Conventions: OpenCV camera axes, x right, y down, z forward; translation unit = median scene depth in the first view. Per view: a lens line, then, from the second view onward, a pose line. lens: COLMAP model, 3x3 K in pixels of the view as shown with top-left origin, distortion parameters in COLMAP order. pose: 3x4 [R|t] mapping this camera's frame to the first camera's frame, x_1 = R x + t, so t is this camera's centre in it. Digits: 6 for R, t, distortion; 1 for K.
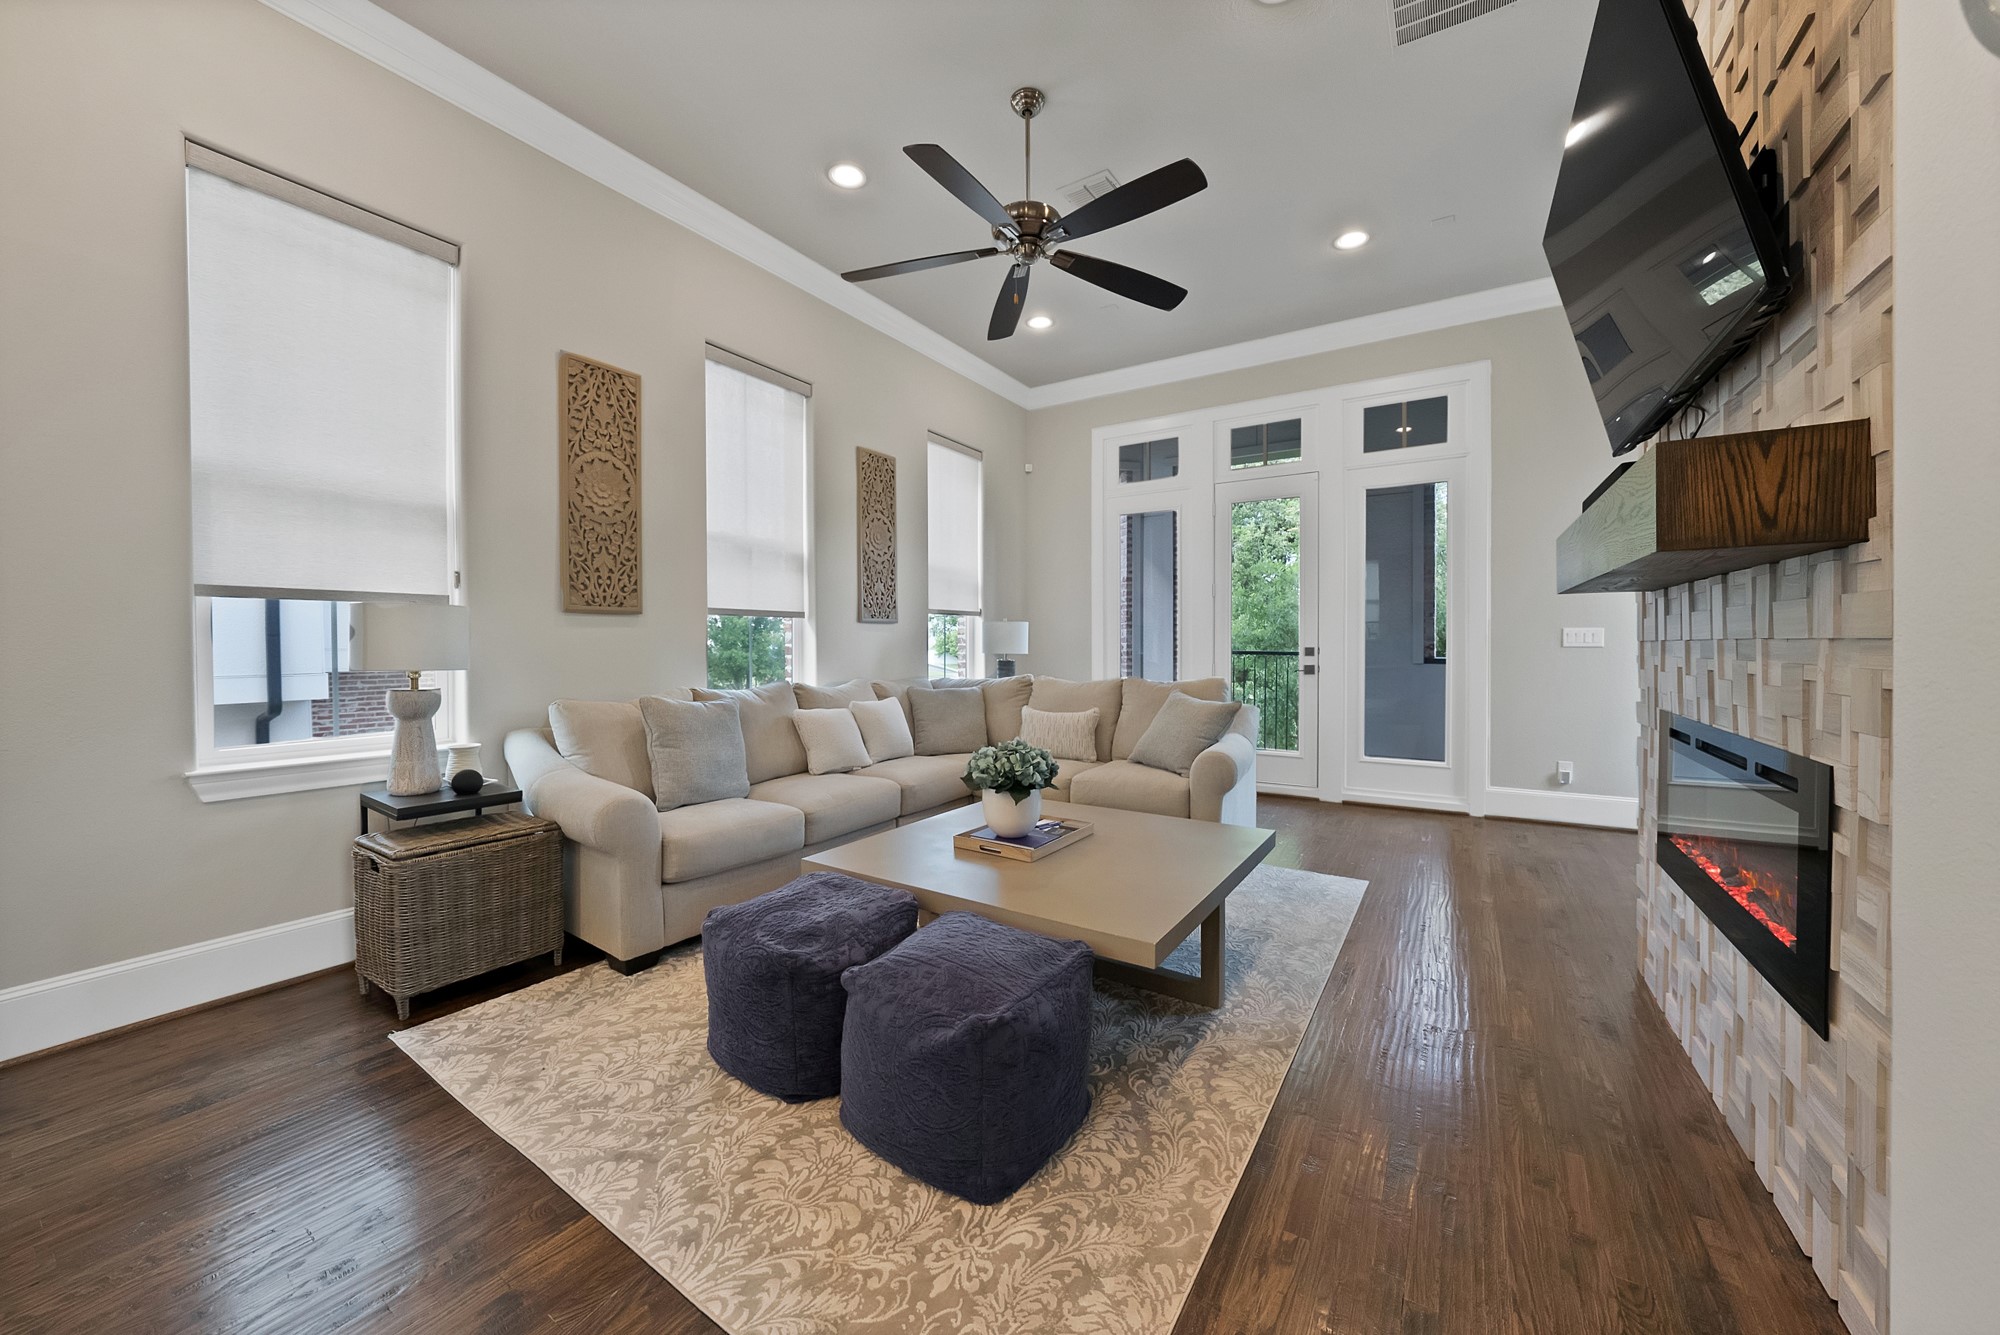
lens RADIAL K [[725.3, 0, 998.5], [0, 725.3, 643.1], [0, 0, 1]] dist [-0.035181, -0.000062]
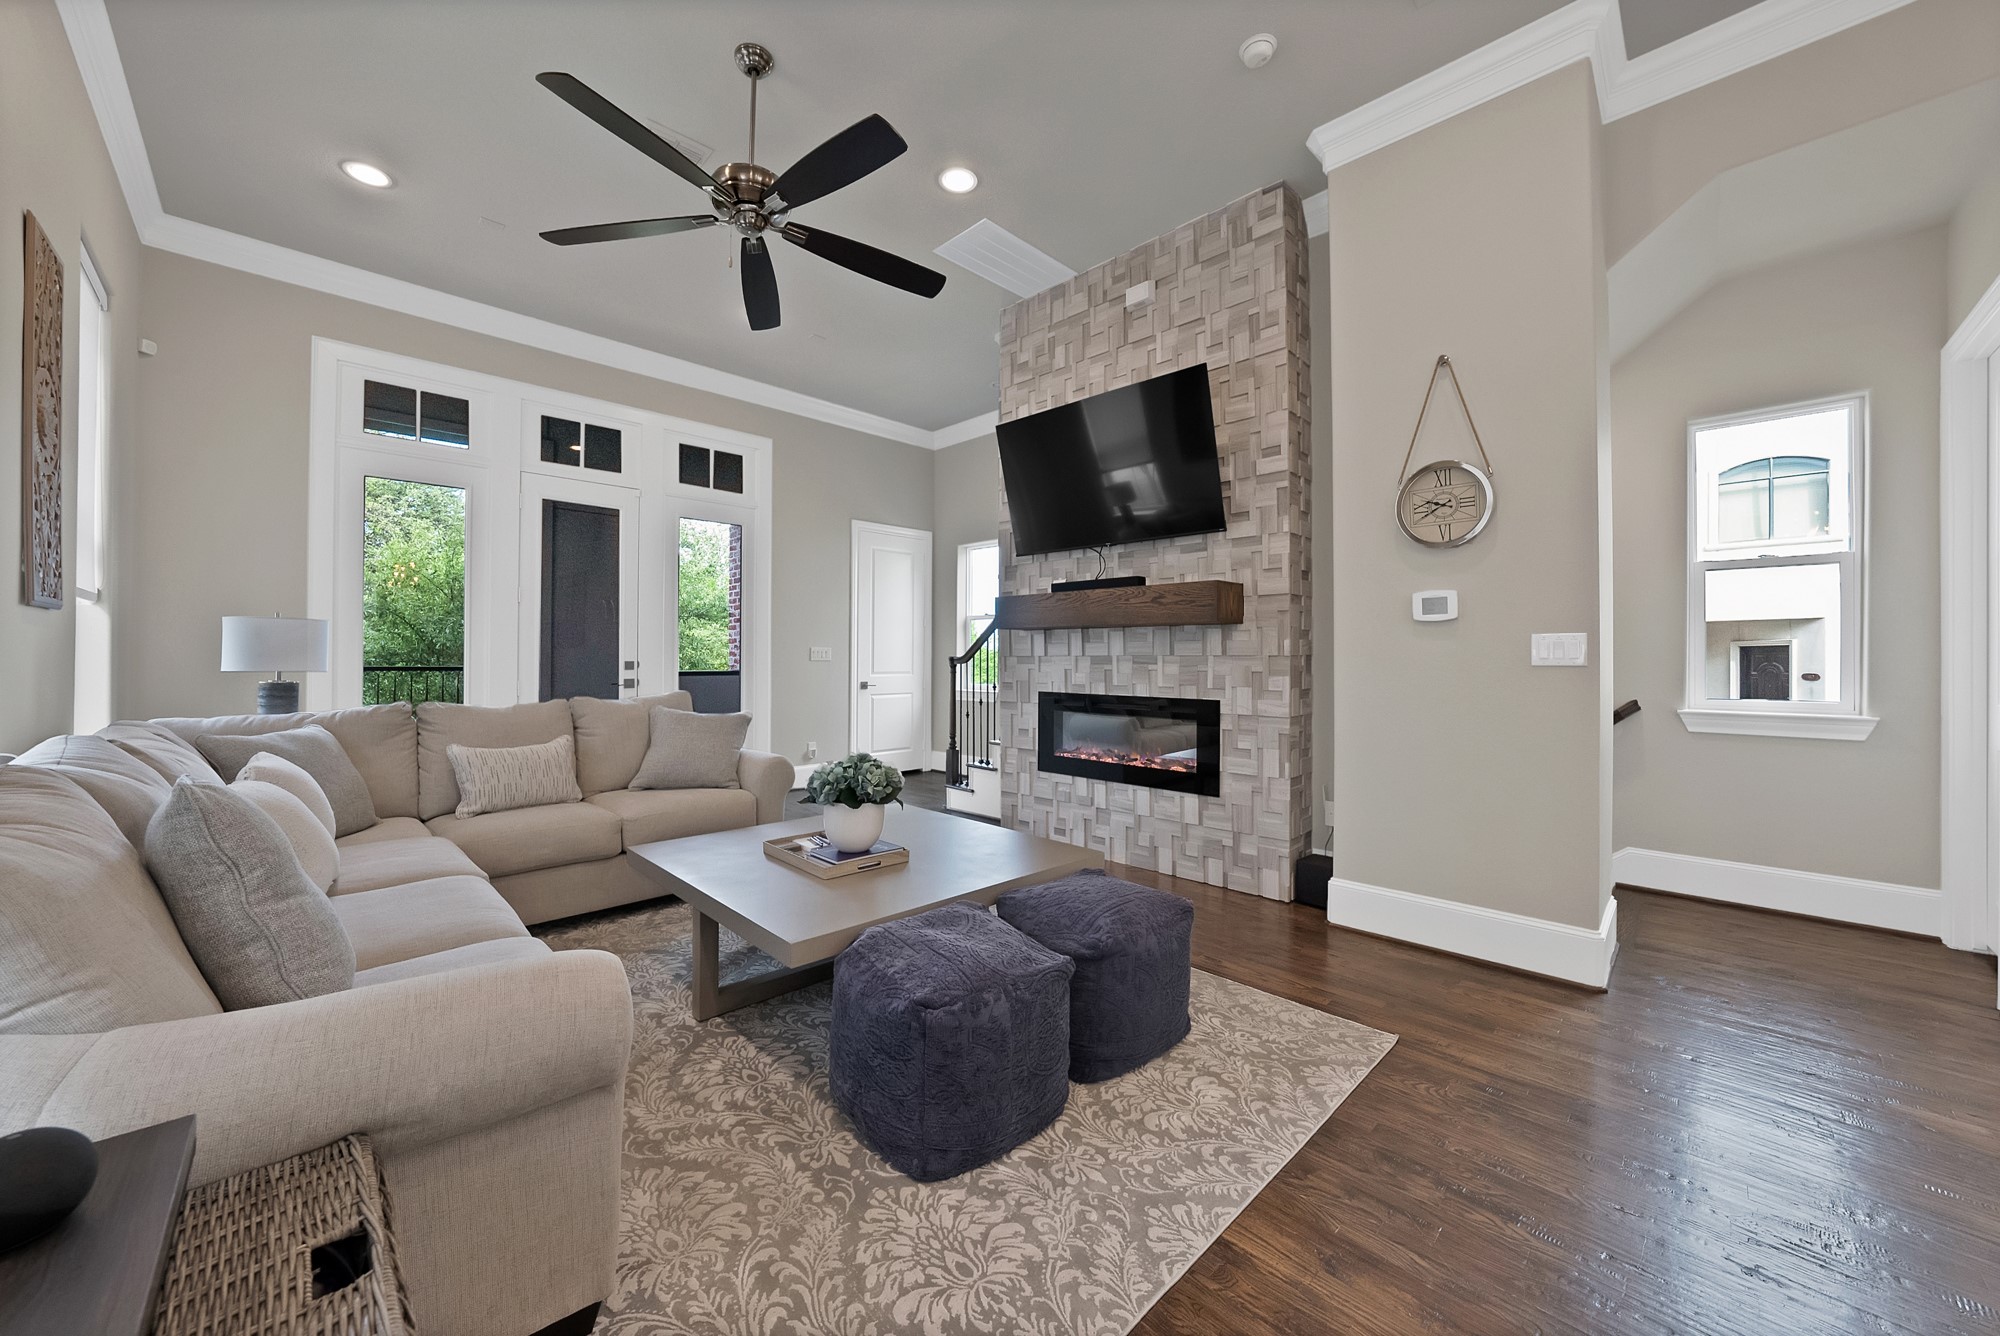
lens RADIAL K [[719.4, 0, 990.3], [0, 719.4, 649.8], [0, 0, 1]] dist [-0.028748, 0.005805]
pose [[0.223253, 0.014284, 0.974656, -0.864501], [-0.003983, 0.999898, -0.013742, 0.003429], [-0.974752, -0.000814, 0.223287, 0.579436]]
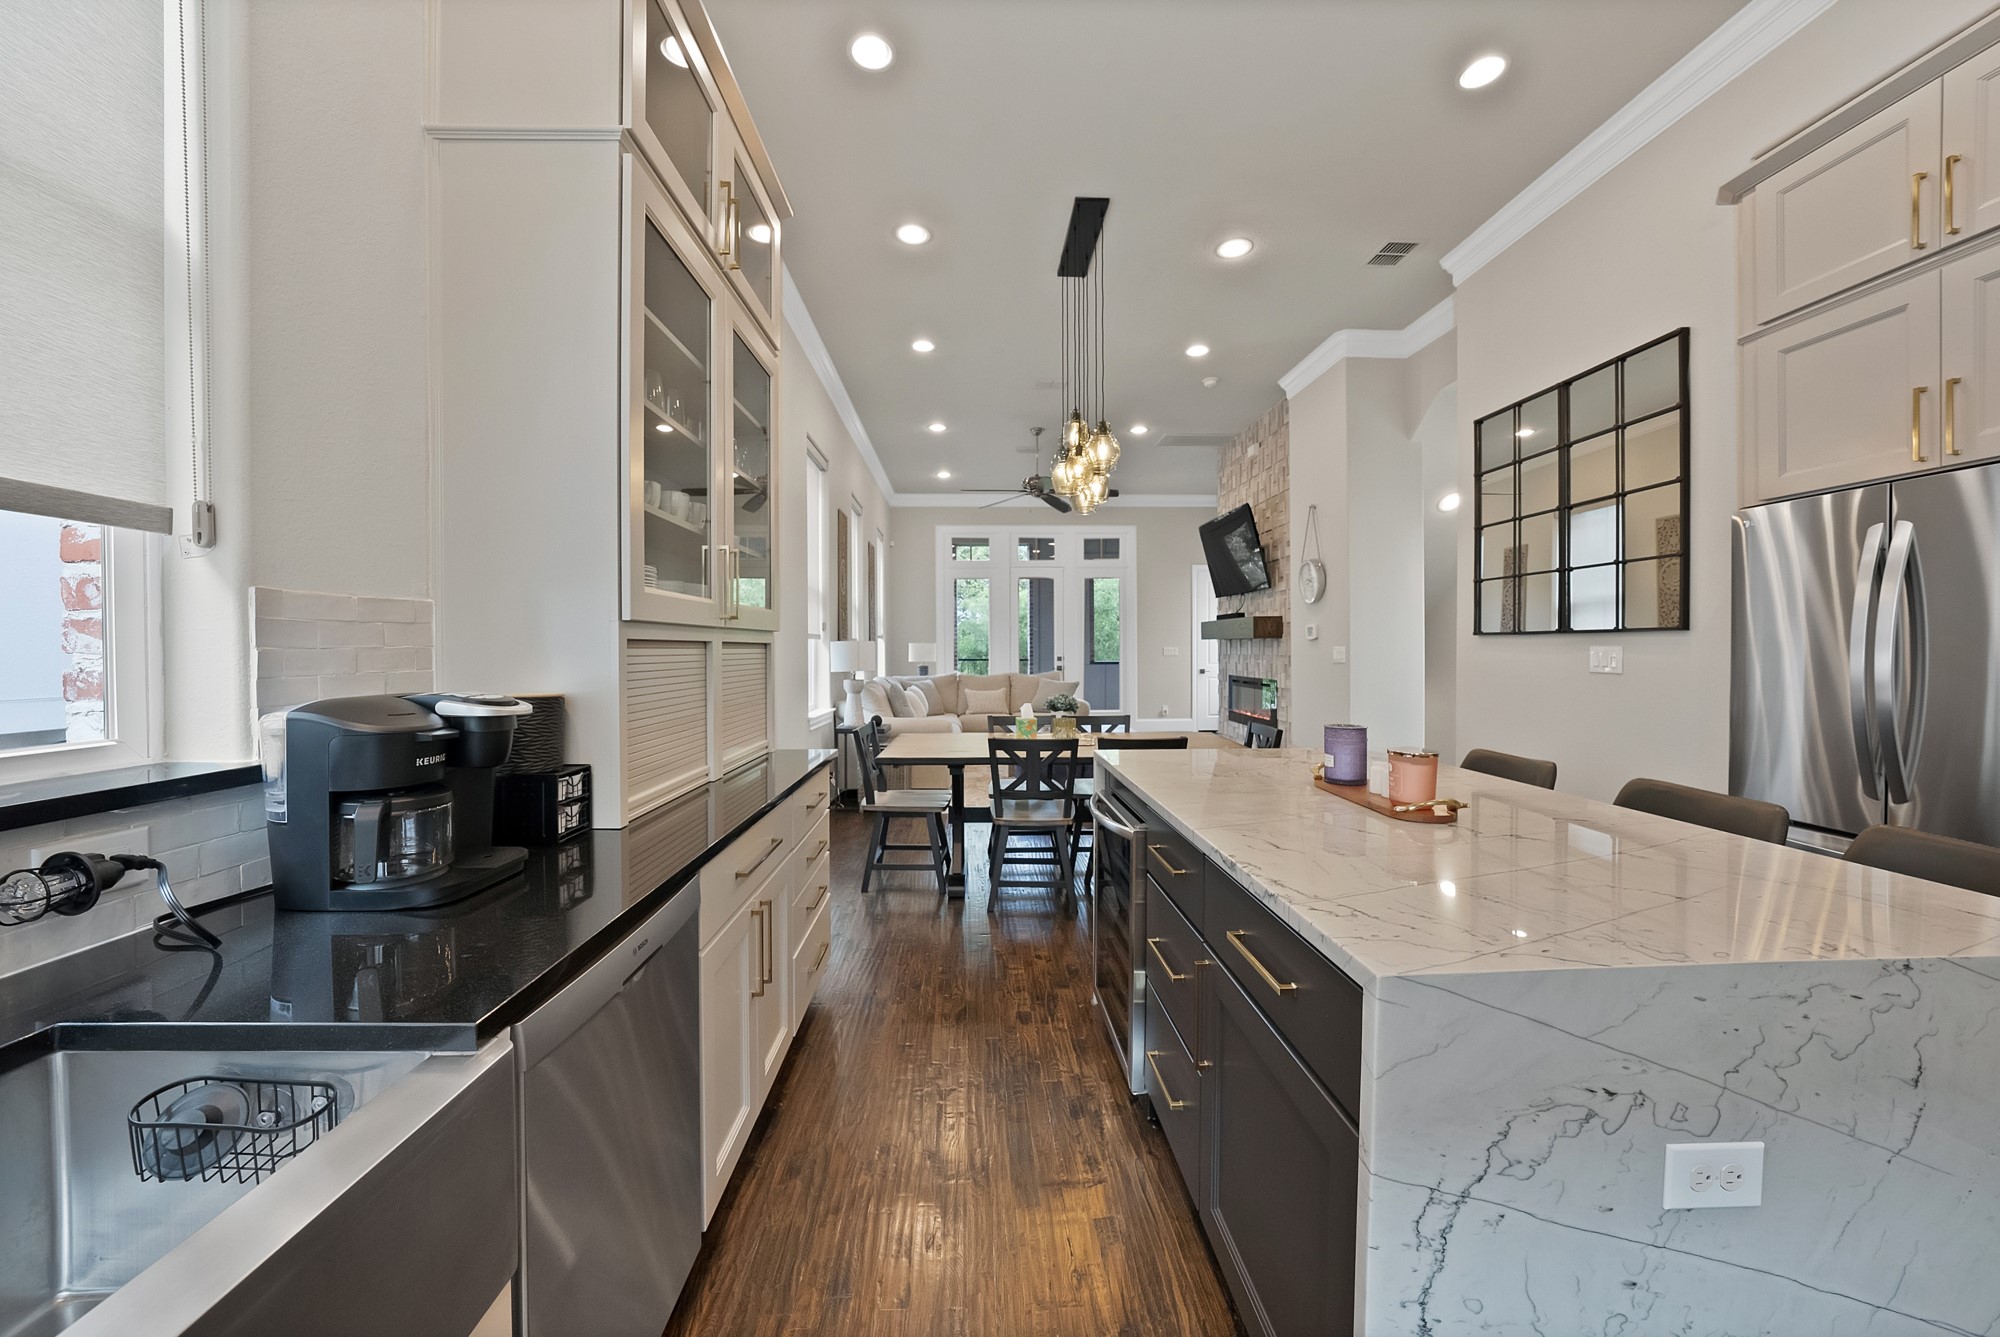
lens RADIAL K [[719.4, 0, 990.3], [0, 719.4, 650.3], [0, 0, 1]] dist [-0.028748, 0.005805]
pose [[0.834197, -0.005604, 0.551437, -1.629912], [0.004606, 0.999984, 0.003195, -0.037505], [-0.551447, -0.000125, 0.834210, -1.074604]]
